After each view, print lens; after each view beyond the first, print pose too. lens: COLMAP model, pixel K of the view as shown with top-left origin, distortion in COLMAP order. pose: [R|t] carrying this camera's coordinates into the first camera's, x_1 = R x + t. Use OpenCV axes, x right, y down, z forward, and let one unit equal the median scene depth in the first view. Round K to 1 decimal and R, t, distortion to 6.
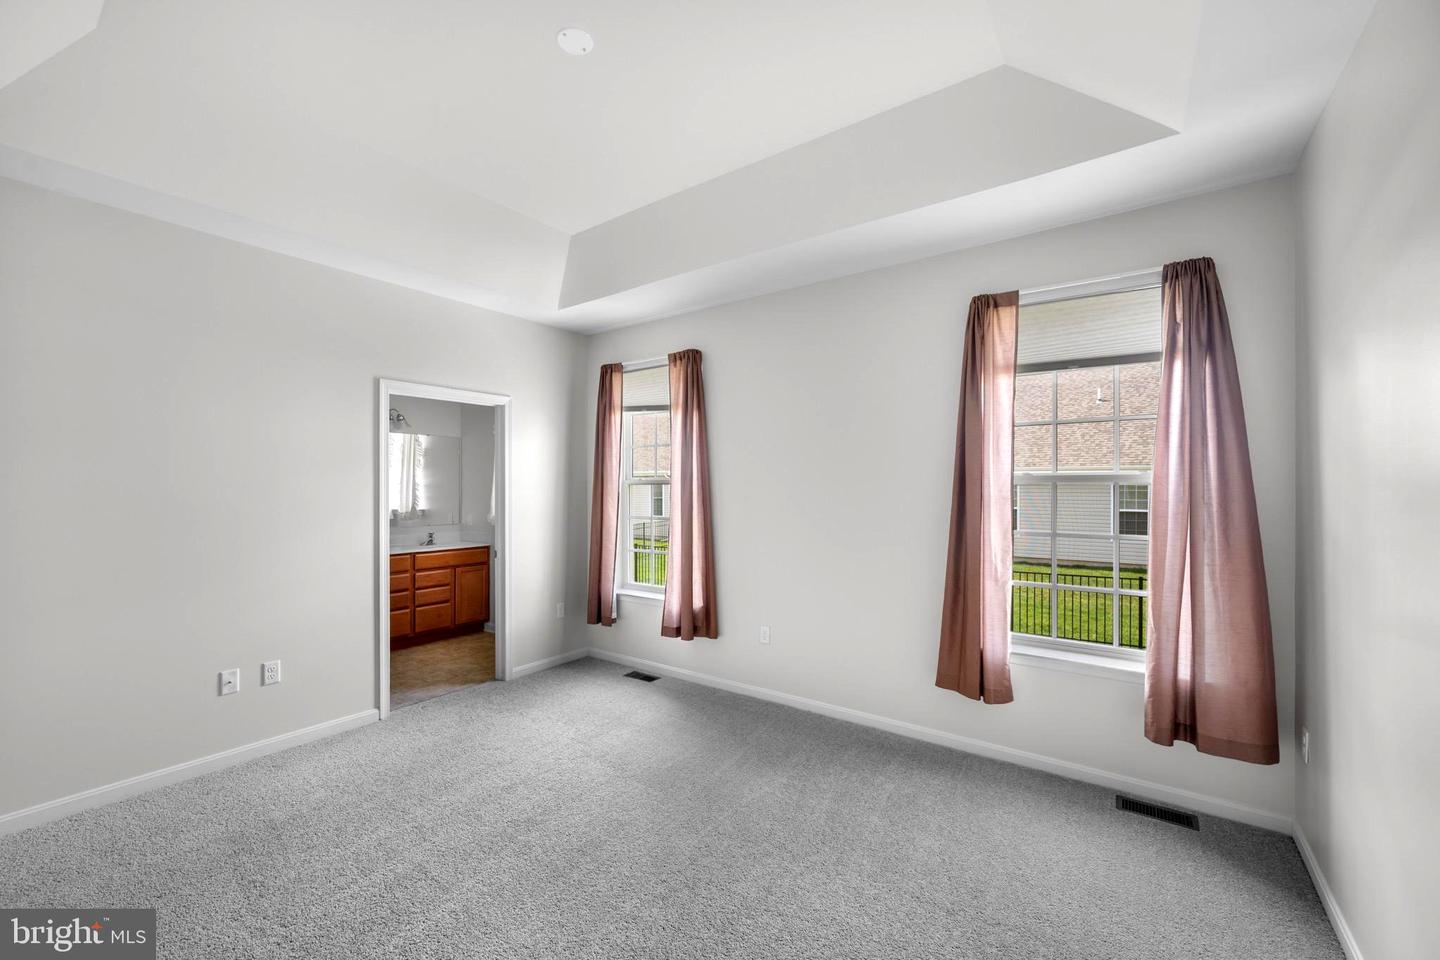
lens RADIAL K [[578.5, 0, 717.2], [0, 578.5, 484.6], [0, 0, 1]] dist [0.004409, 0.000011]
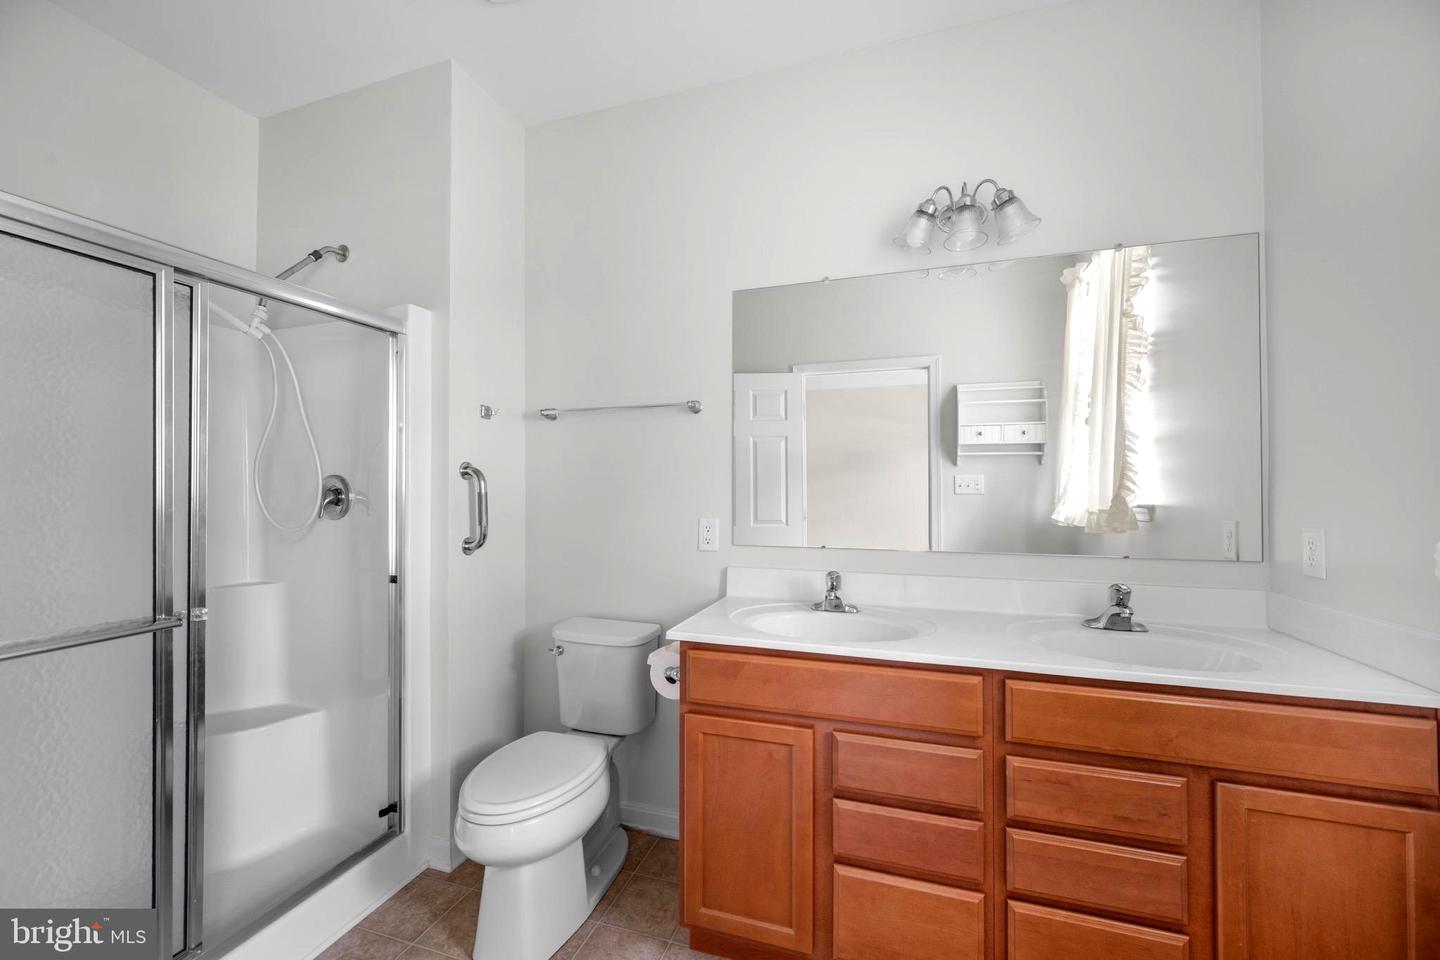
lens RADIAL K [[578.5, 0, 716.8], [0, 578.5, 481.8], [0, 0, 1]] dist [0.004409, 0.000011]
pose [[0.321845, -0.013026, -0.946703, -0.261160], [0.009206, 0.999901, -0.010628, 0.030597], [0.946748, -0.005295, 0.321933, 0.643807]]
